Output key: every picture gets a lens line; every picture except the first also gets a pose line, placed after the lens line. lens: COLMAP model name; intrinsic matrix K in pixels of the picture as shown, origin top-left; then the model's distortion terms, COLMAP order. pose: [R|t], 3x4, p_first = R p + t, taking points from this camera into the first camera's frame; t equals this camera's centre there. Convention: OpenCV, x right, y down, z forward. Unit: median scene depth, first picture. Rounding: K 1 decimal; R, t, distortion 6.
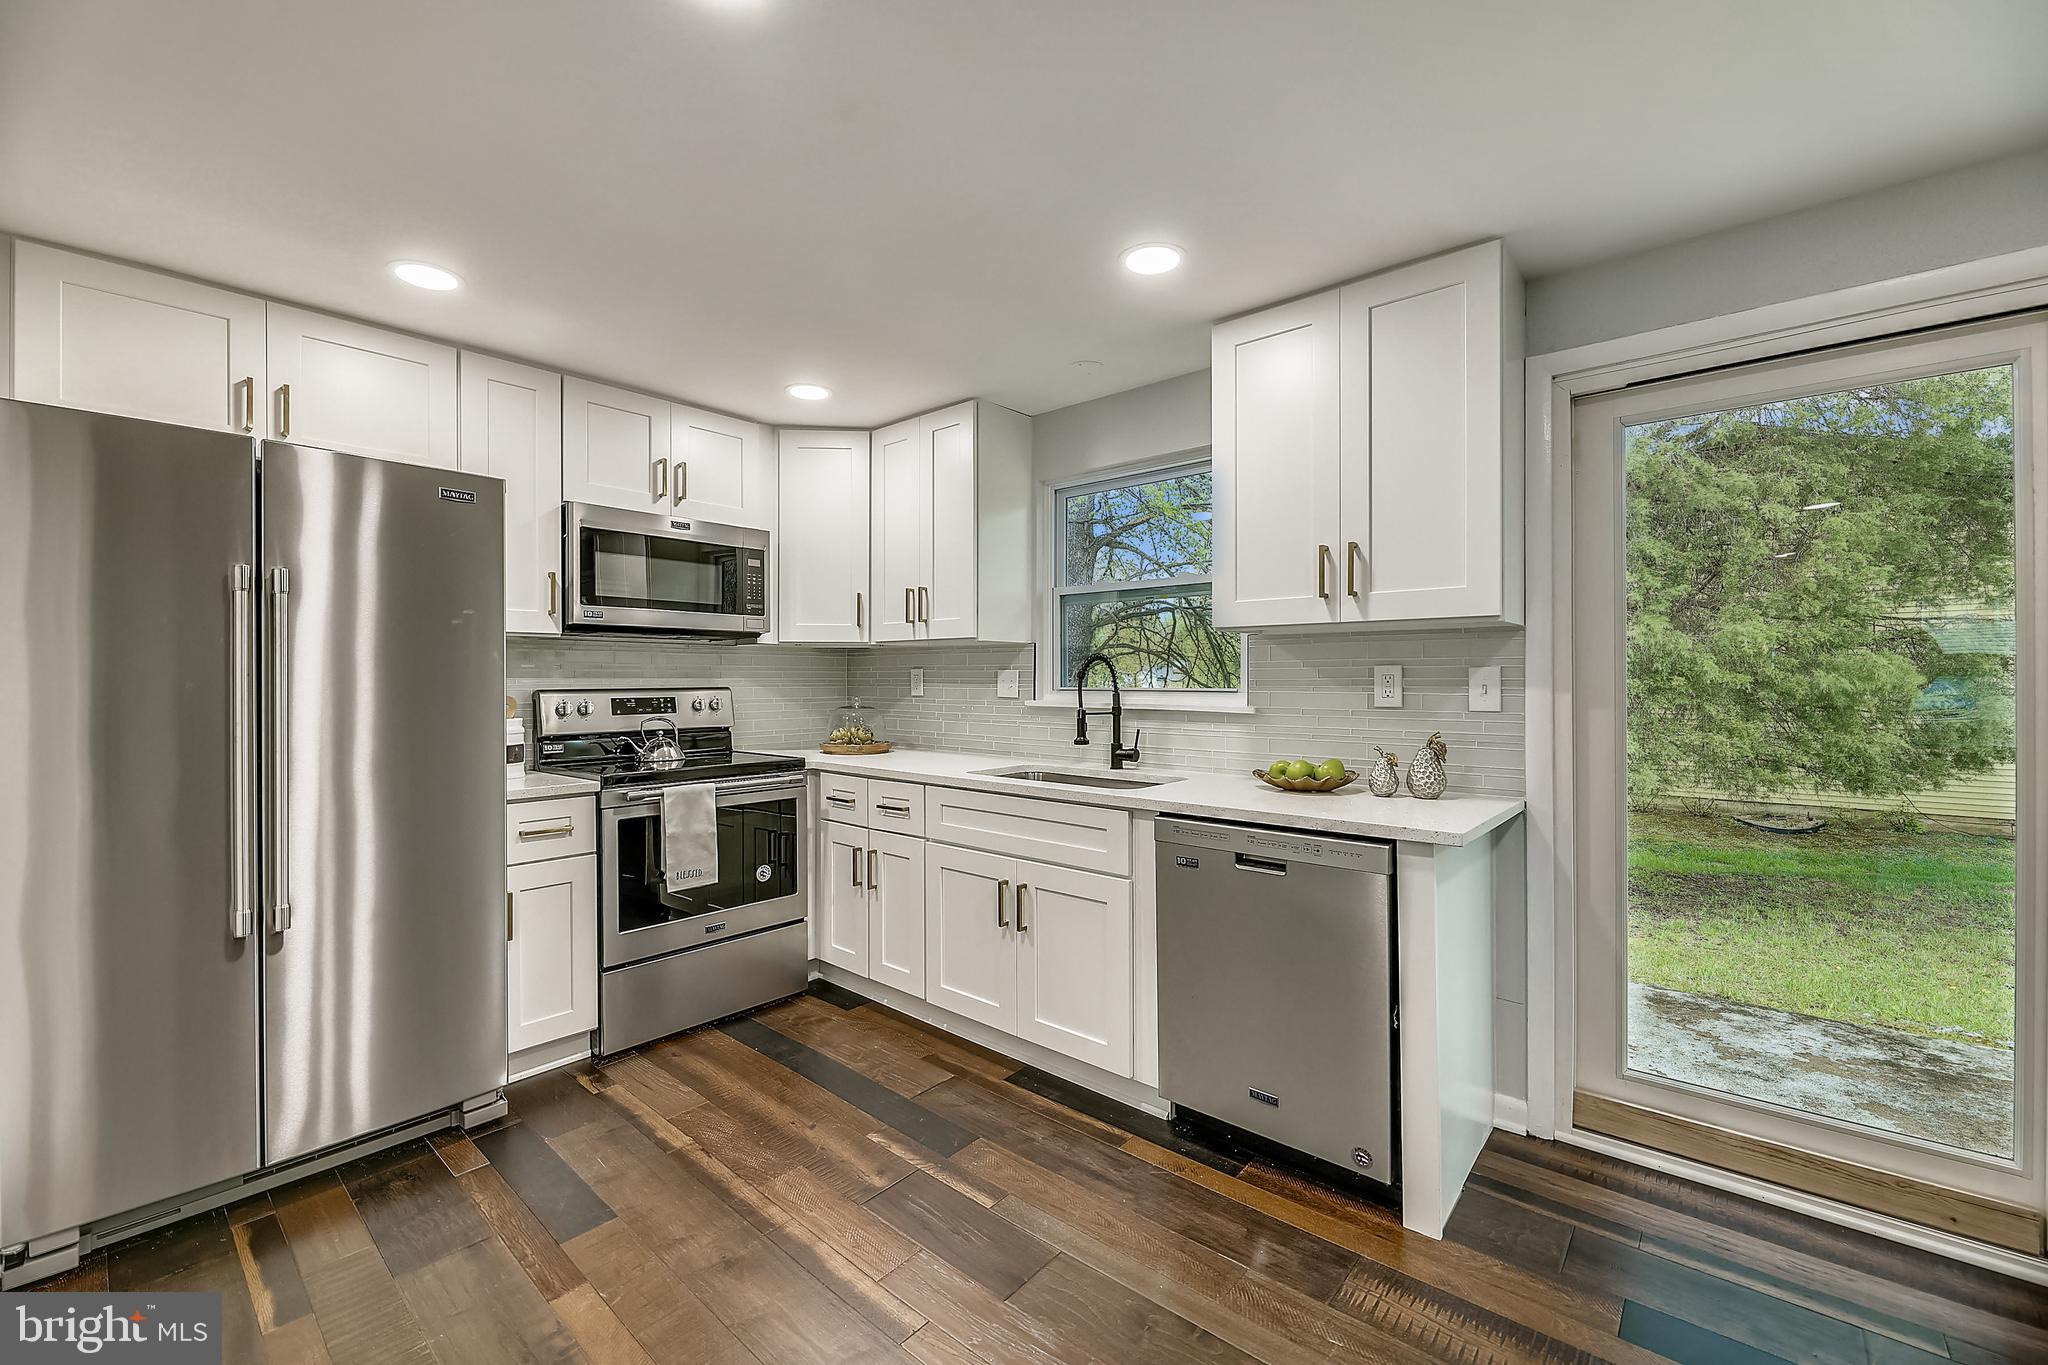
lens RADIAL K [[830.9, 0, 1015.2], [0, 830.9, 678.3], [0, 0, 1]] dist [-0.000726, -0.004493]
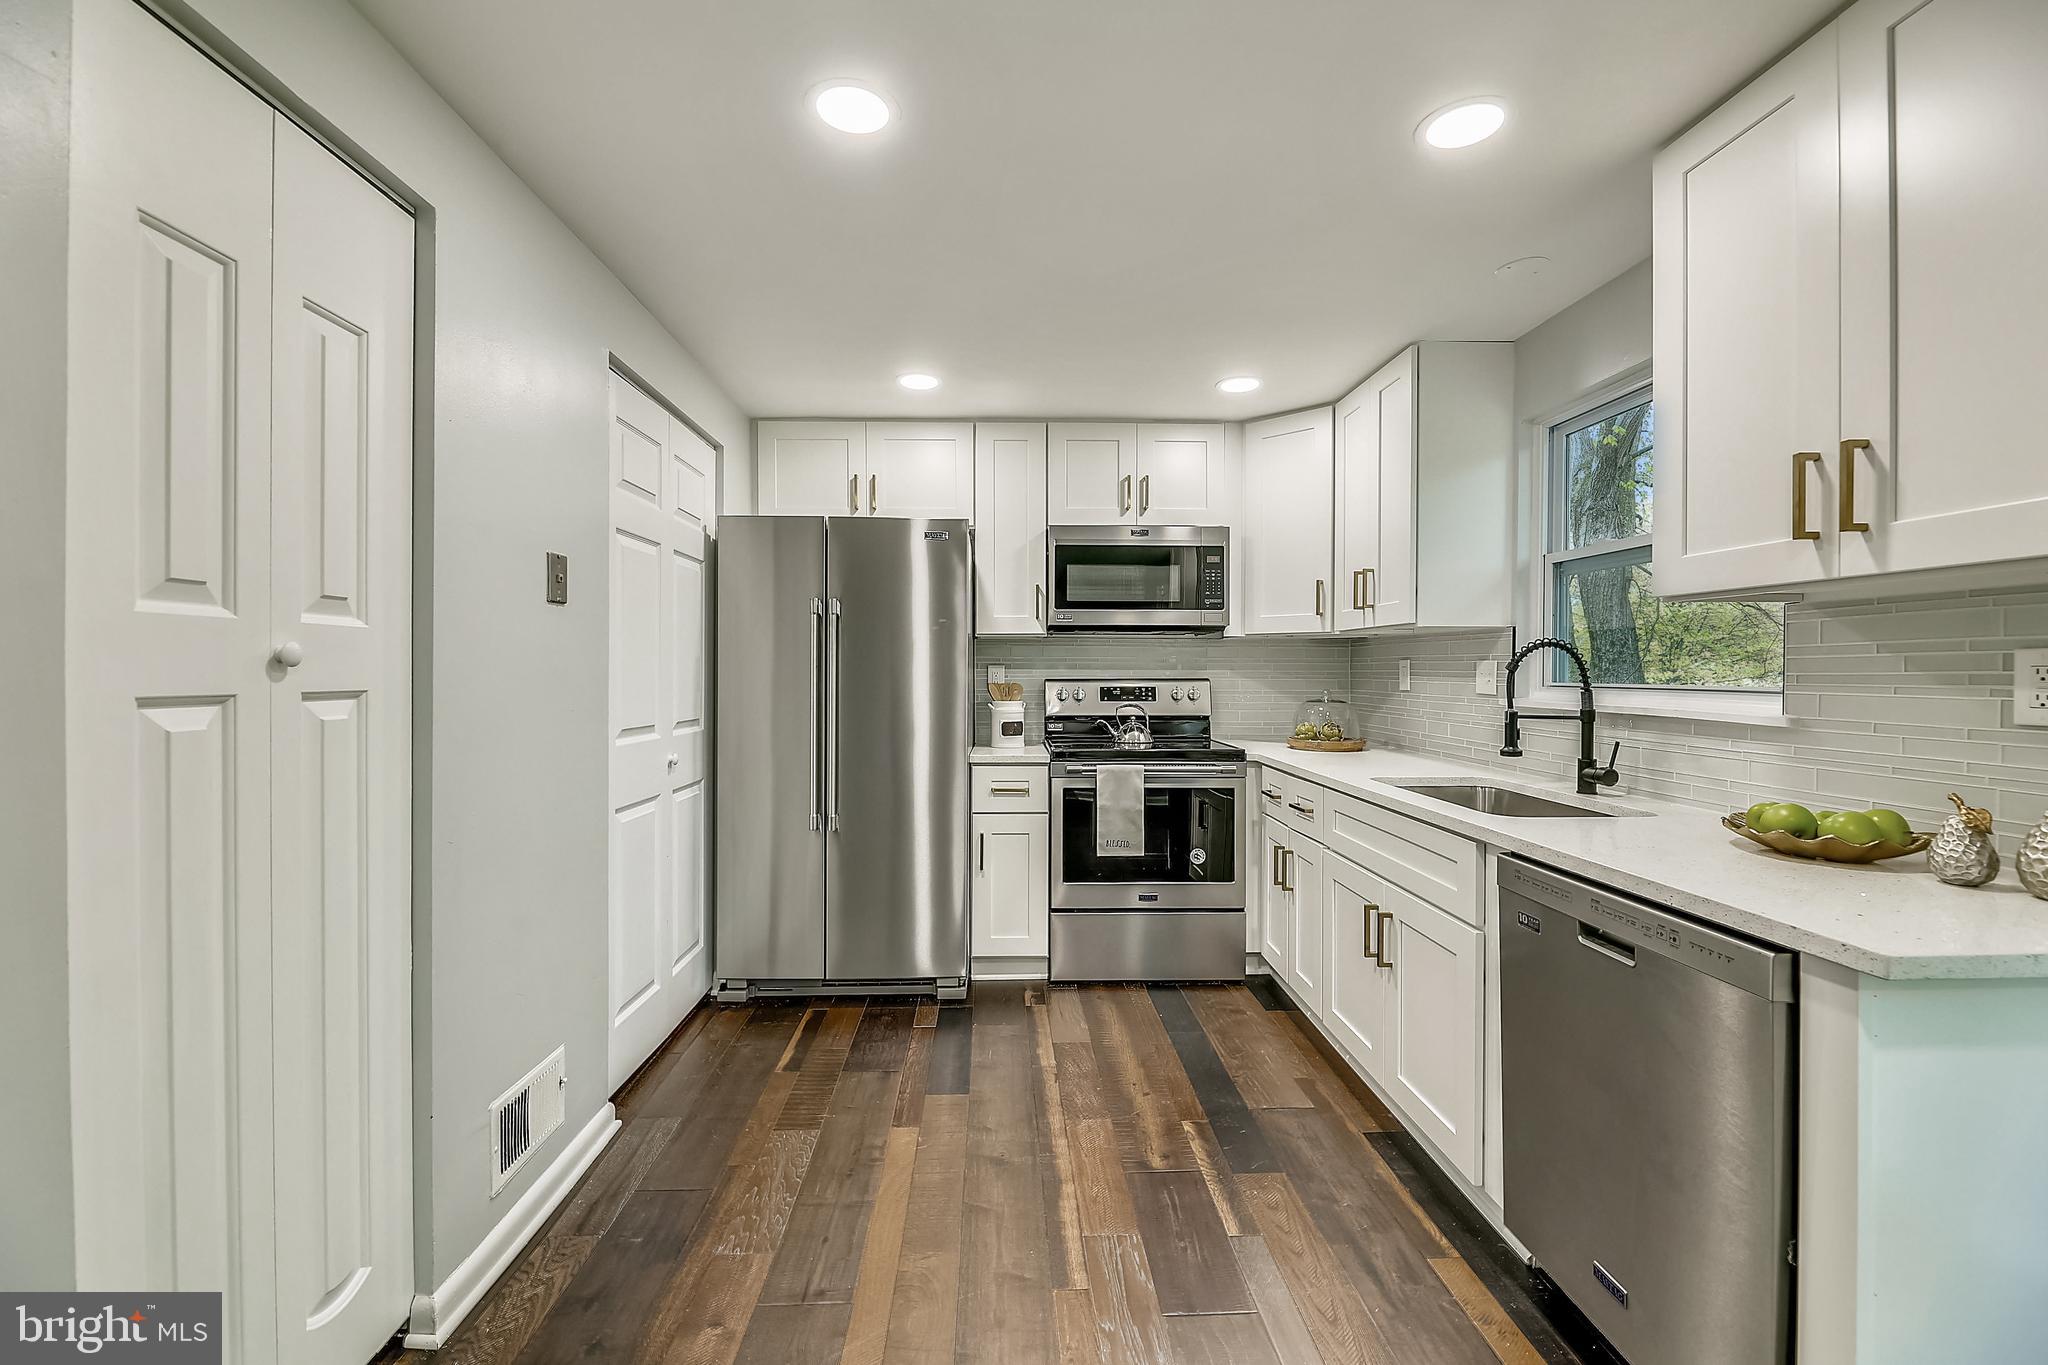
lens RADIAL K [[830.9, 0, 1015.2], [0, 830.9, 678.3], [0, 0, 1]] dist [-0.000726, -0.004493]
pose [[0.677632, 0.009523, -0.735339, 0.333287], [-0.002909, 0.999943, 0.010269, 0.000222], [0.735395, -0.004820, 0.677621, 0.130847]]
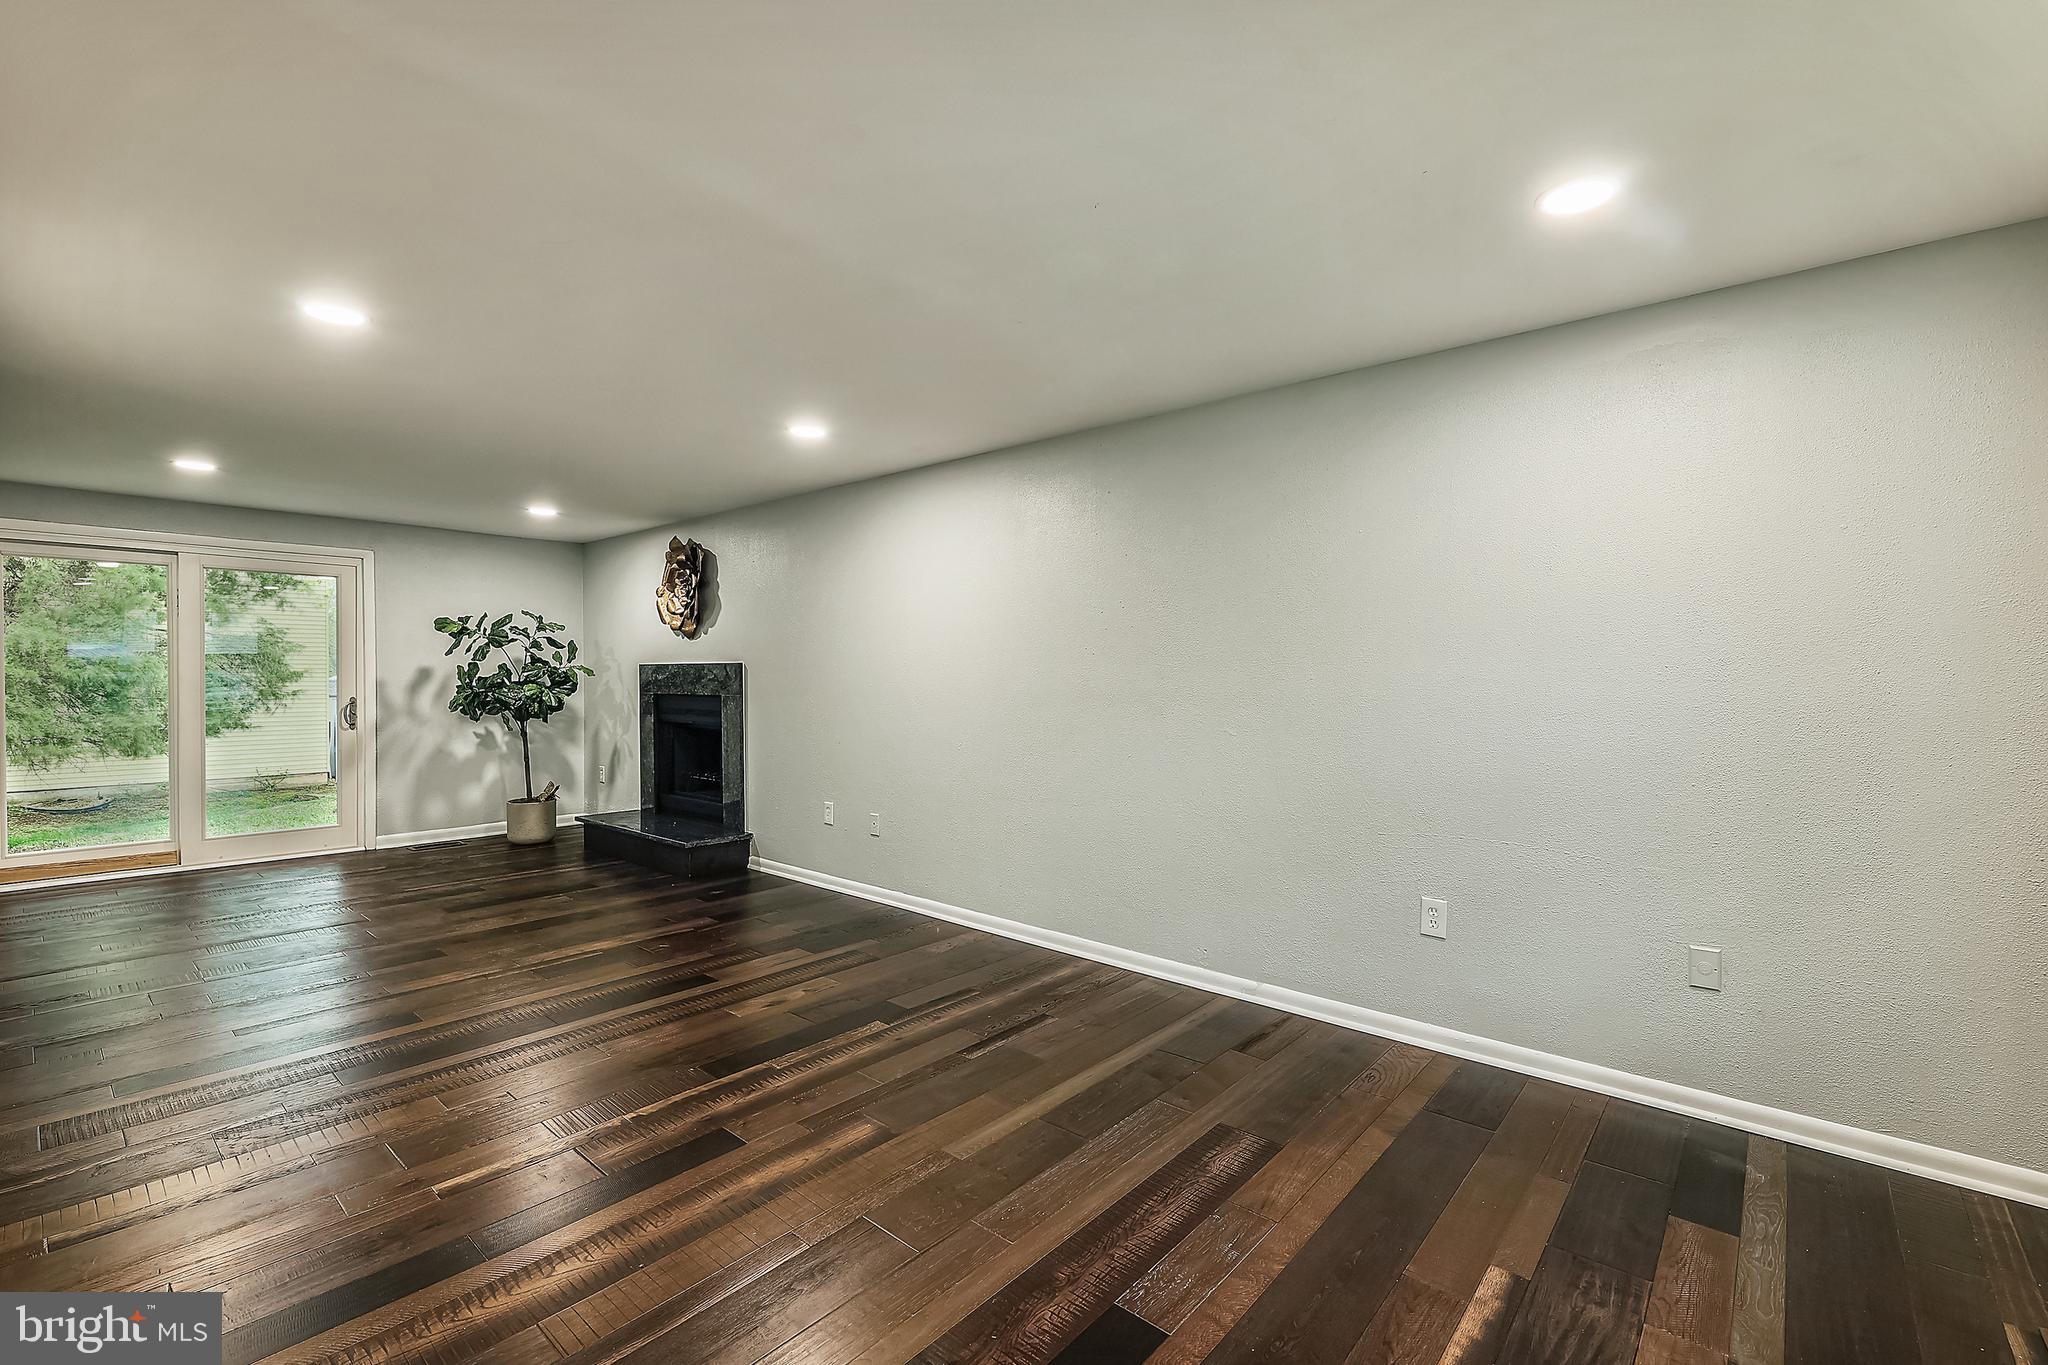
lens RADIAL K [[890.3, 0, 1018.9], [0, 890.3, 690.2], [0, 0, 1]] dist [-0.001414, -0.000493]
pose [[0.004955, -0.017980, 0.999826, -1.199588], [-0.002385, 0.999835, 0.017992, -0.005411], [-0.999985, -0.002473, 0.004911, -1.283087]]
